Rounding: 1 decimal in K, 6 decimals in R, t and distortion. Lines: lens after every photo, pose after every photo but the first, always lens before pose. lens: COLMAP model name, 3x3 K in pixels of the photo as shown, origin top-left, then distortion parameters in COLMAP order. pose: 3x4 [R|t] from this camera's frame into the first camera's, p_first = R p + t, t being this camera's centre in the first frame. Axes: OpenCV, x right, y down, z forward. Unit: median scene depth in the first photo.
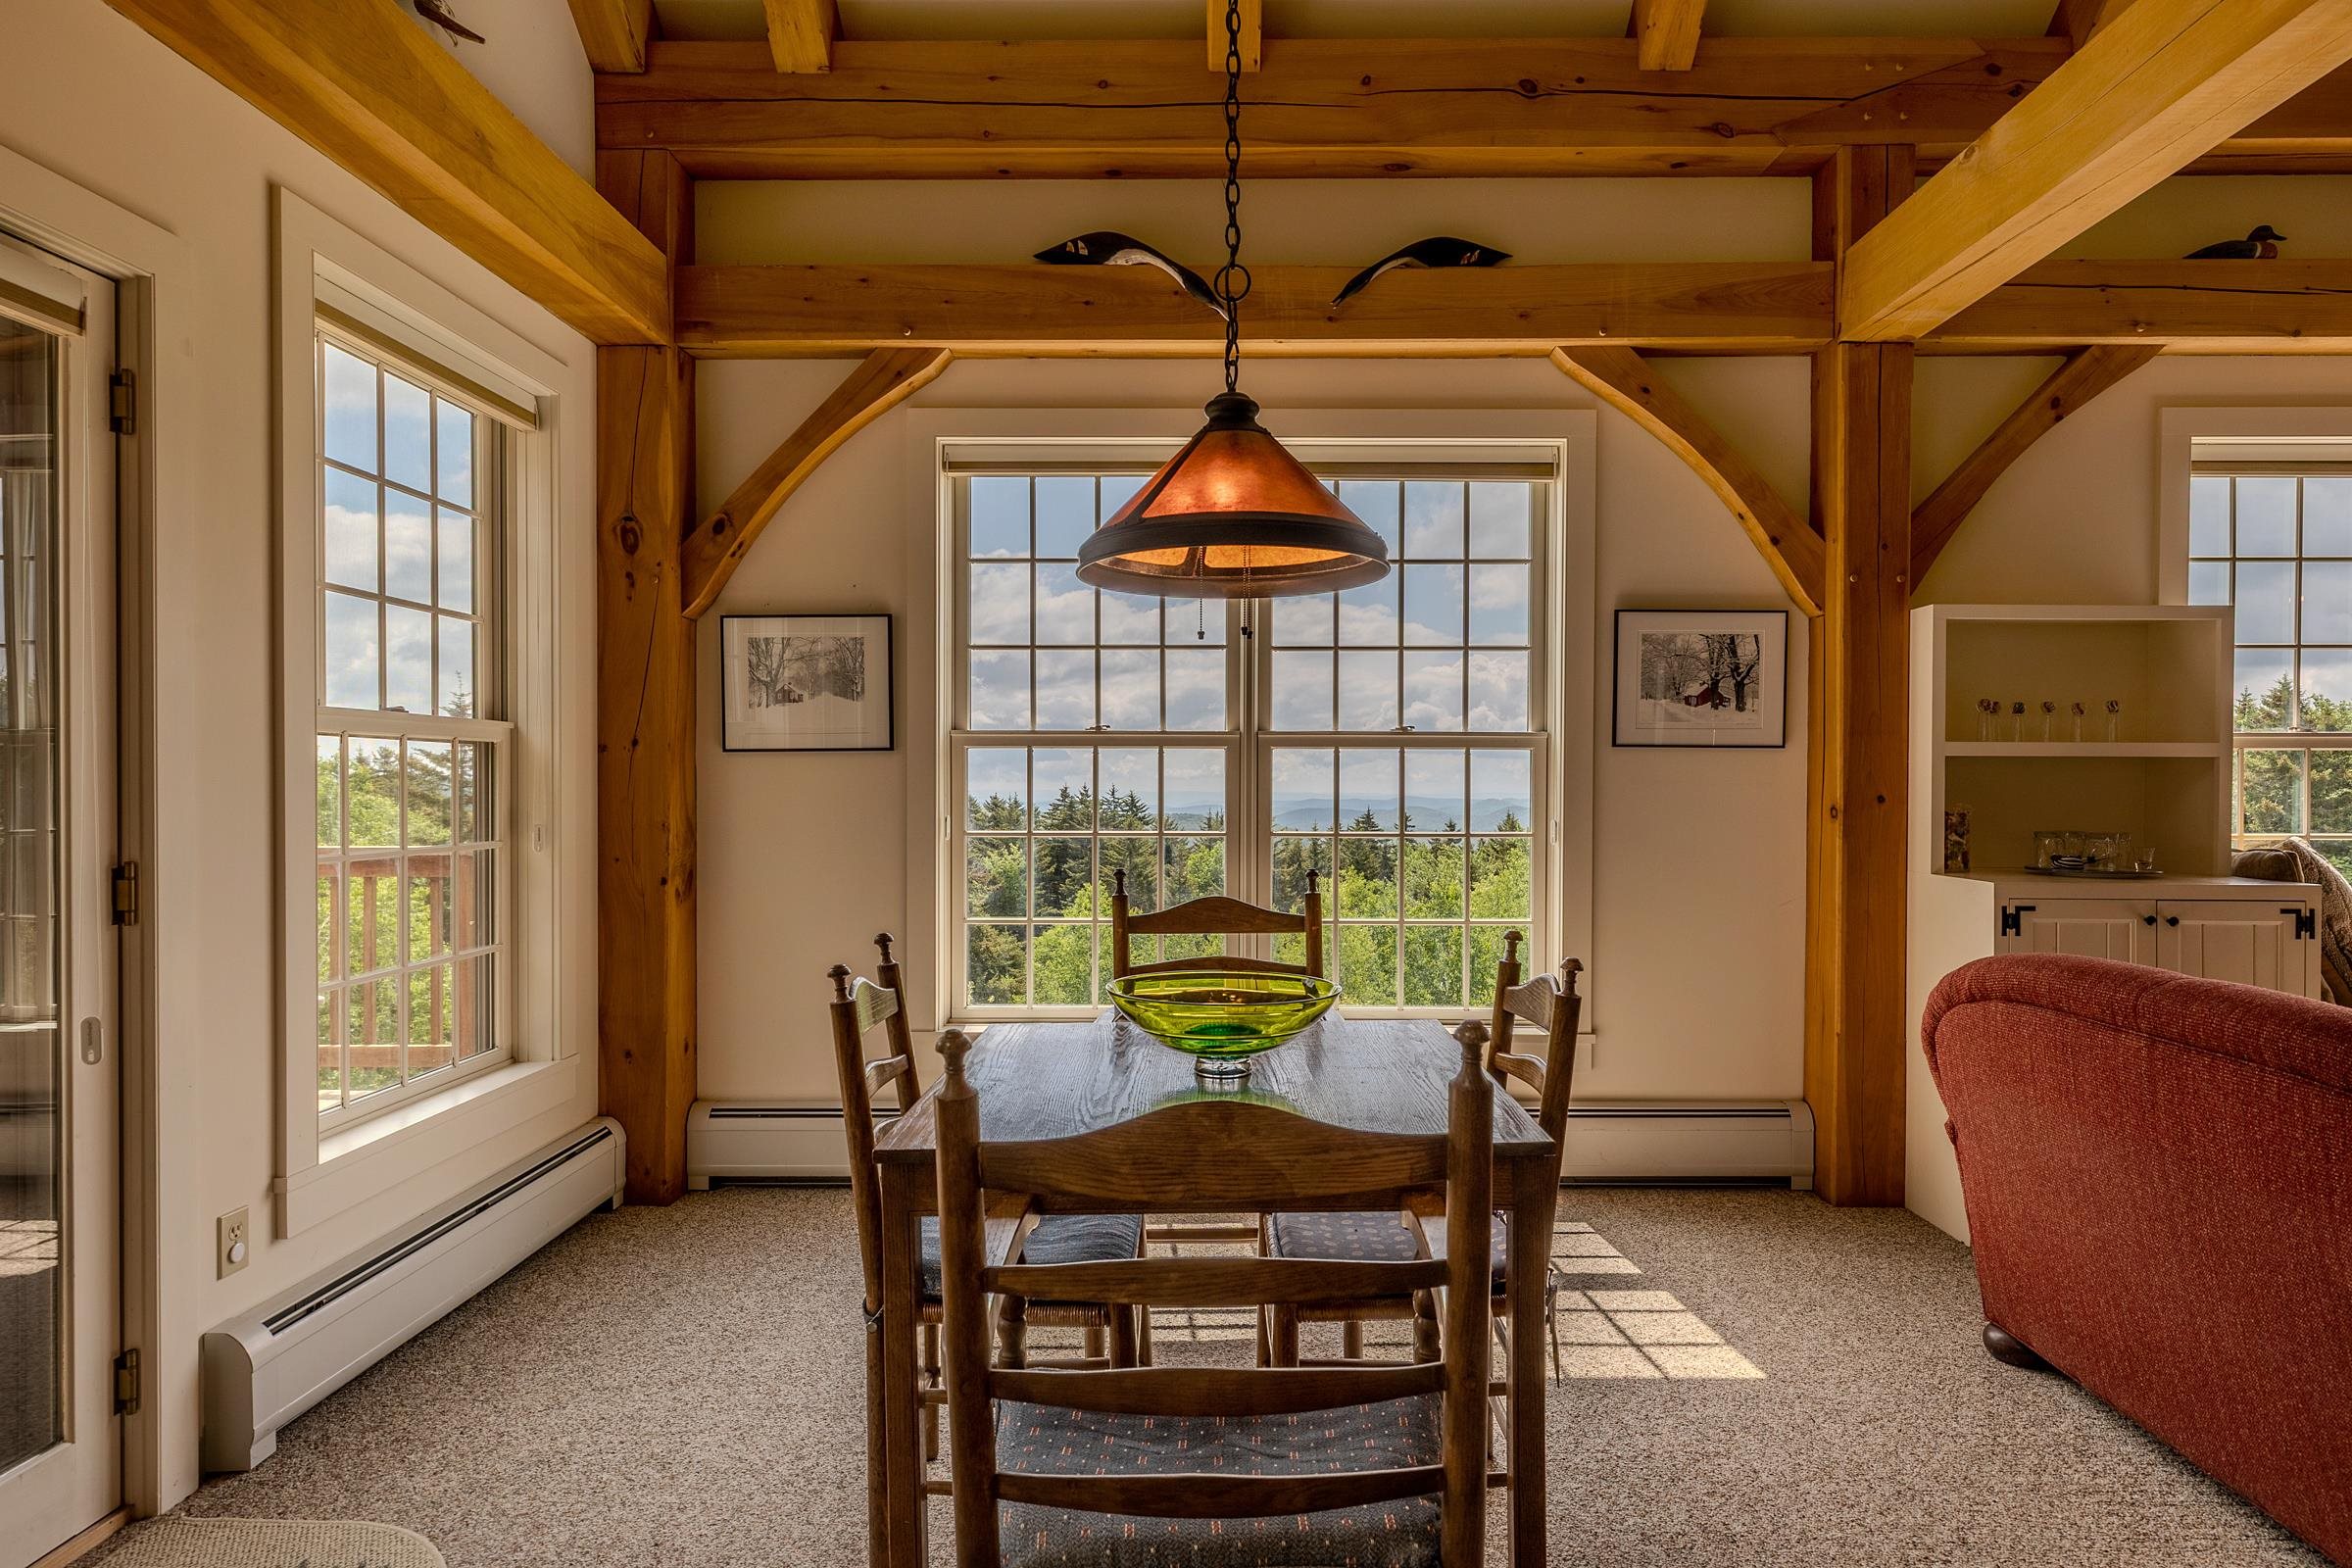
lens RADIAL K [[1284.4, 0, 1211.3], [0, 1284.4, 791.0], [0, 0, 1]] dist [0.004445, 0.001017]
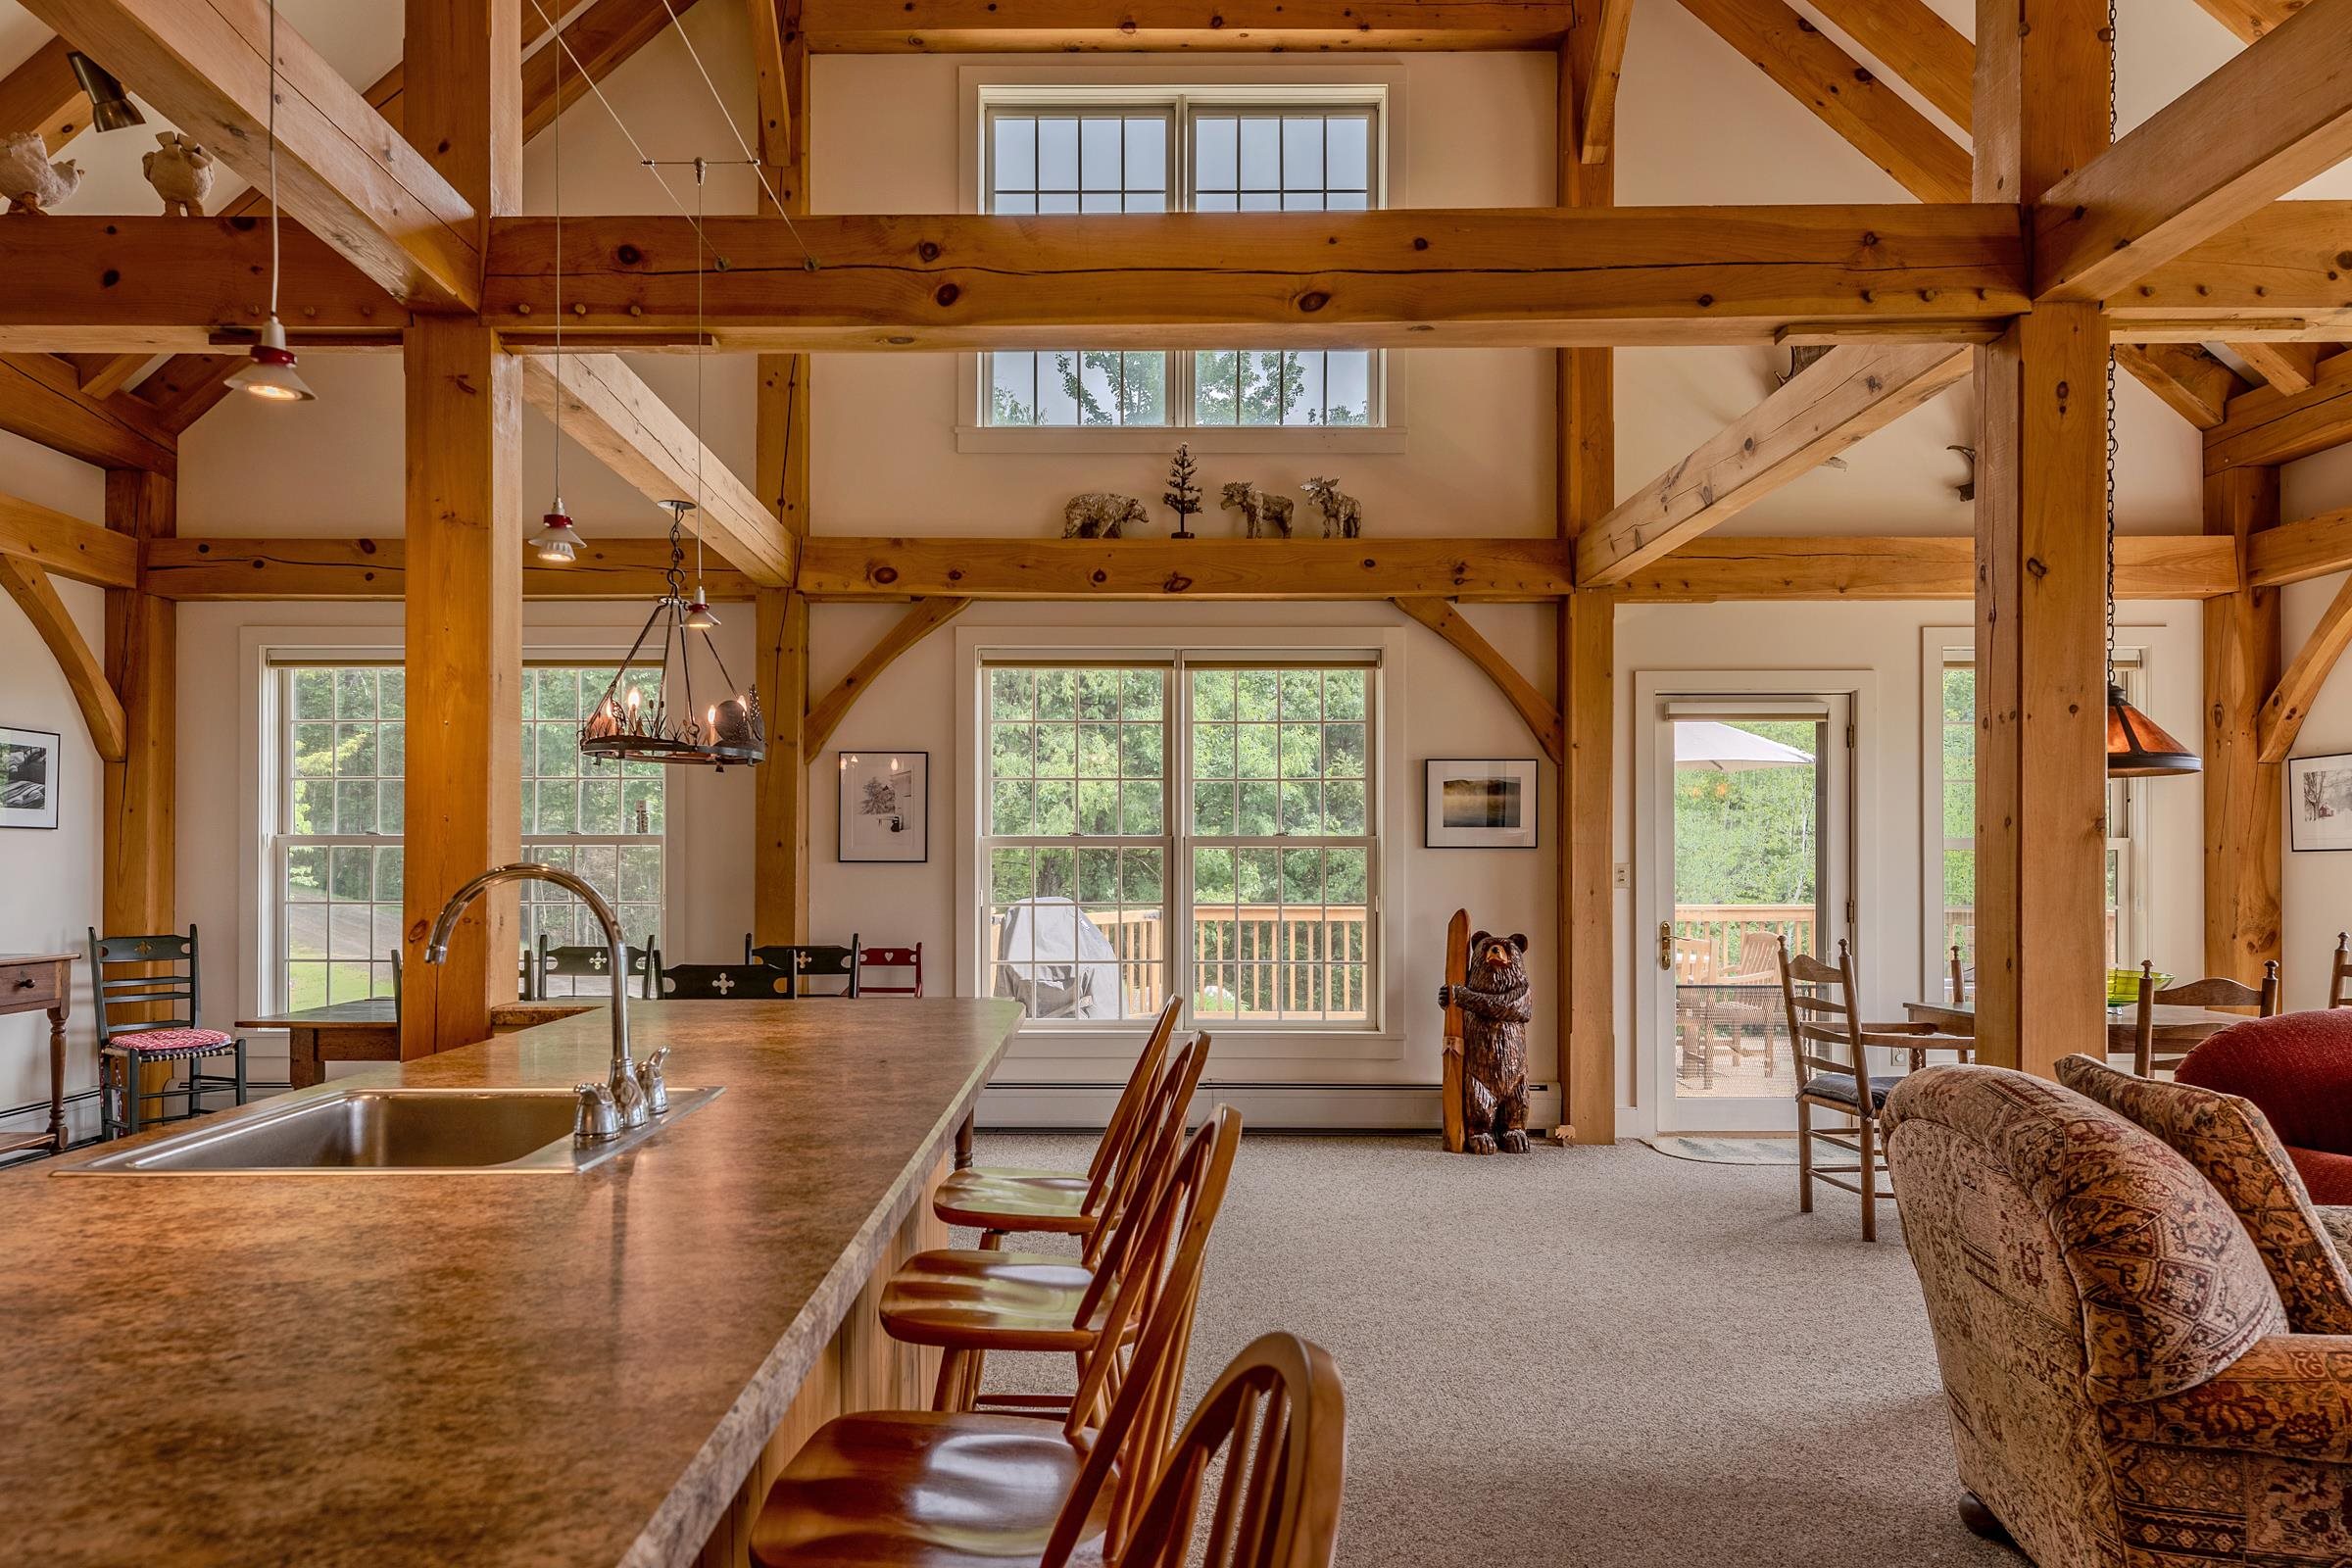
lens RADIAL K [[1720.6, 0, 1184.2], [0, 1720.6, 856.4], [0, 0, 1]] dist [0.004773, 0.006101]
pose [[-0.010313, -0.015004, -0.999834, 1.646276], [-0.008707, 0.999851, -0.014915, 0.014650], [0.999909, 0.008552, -0.010442, -0.239601]]
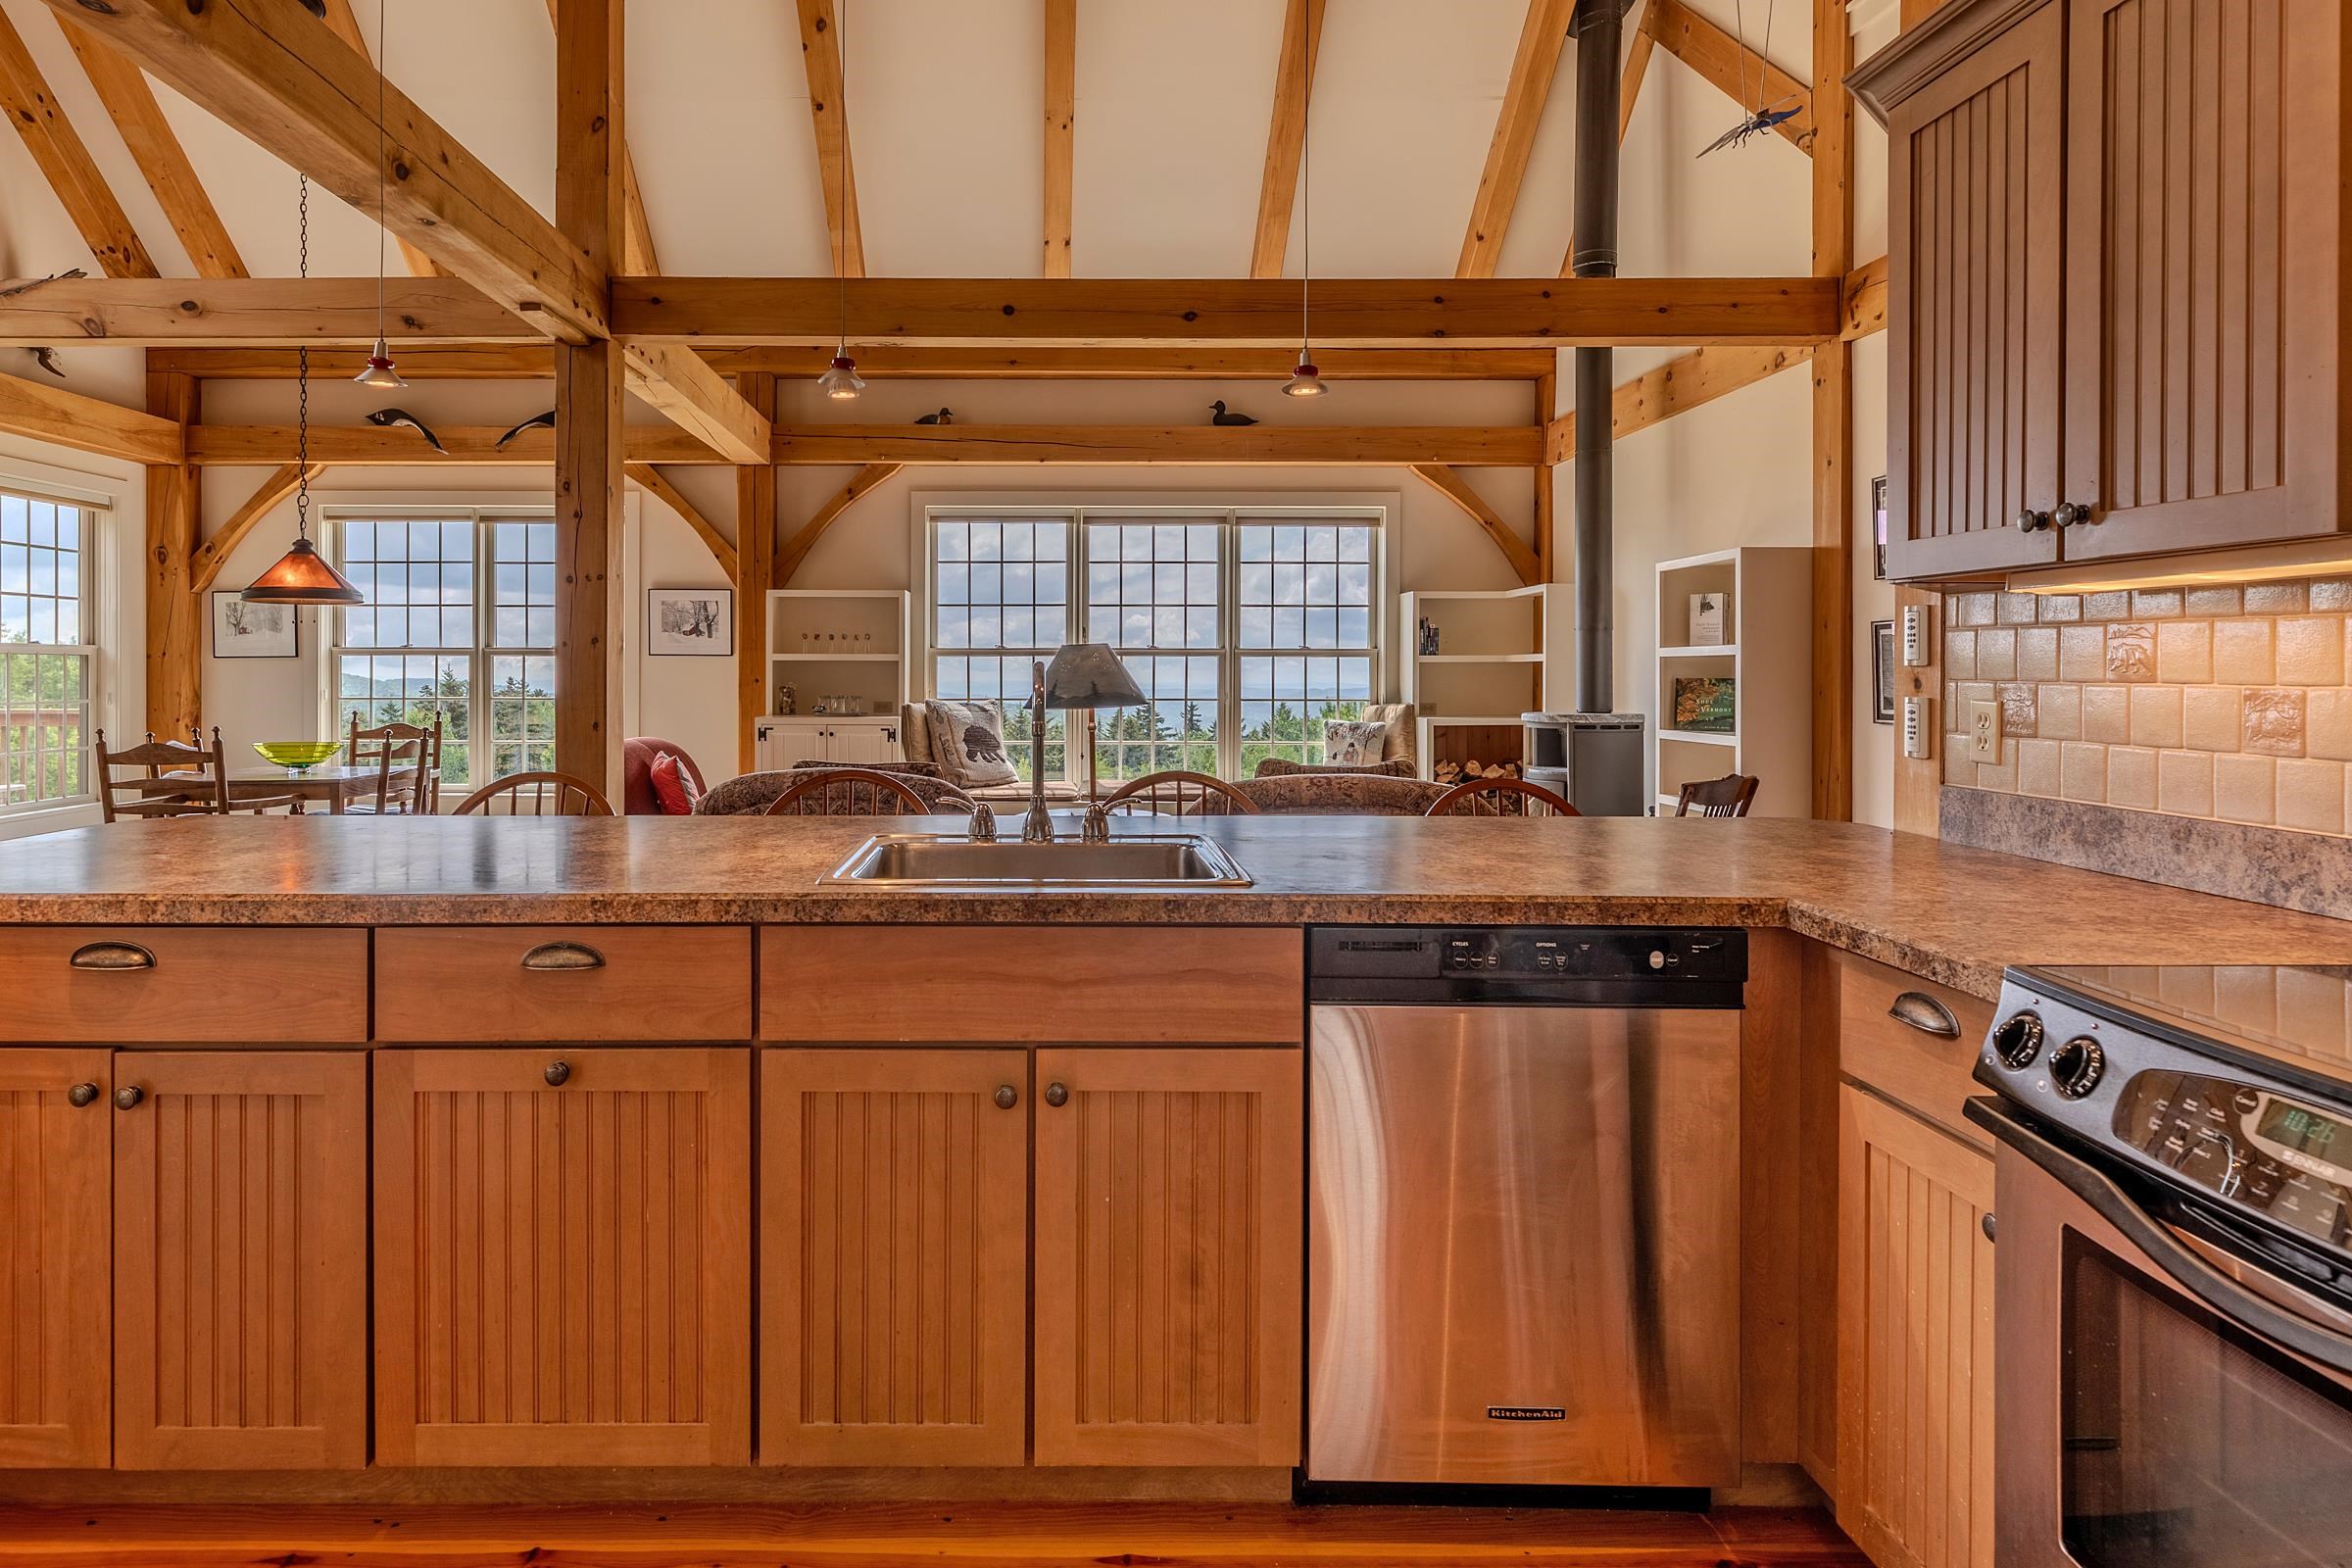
lens RADIAL K [[1325.5, 0, 1052.4], [0, 1325.5, 671.1], [0, 0, 1]] dist [-0.003032, 0.000197]
pose [[0.999964, -0.000701, 0.008460, 0.969684], [0.000774, 0.999963, -0.008567, 0.009282], [-0.008454, 0.008573, 0.999928, -1.154839]]
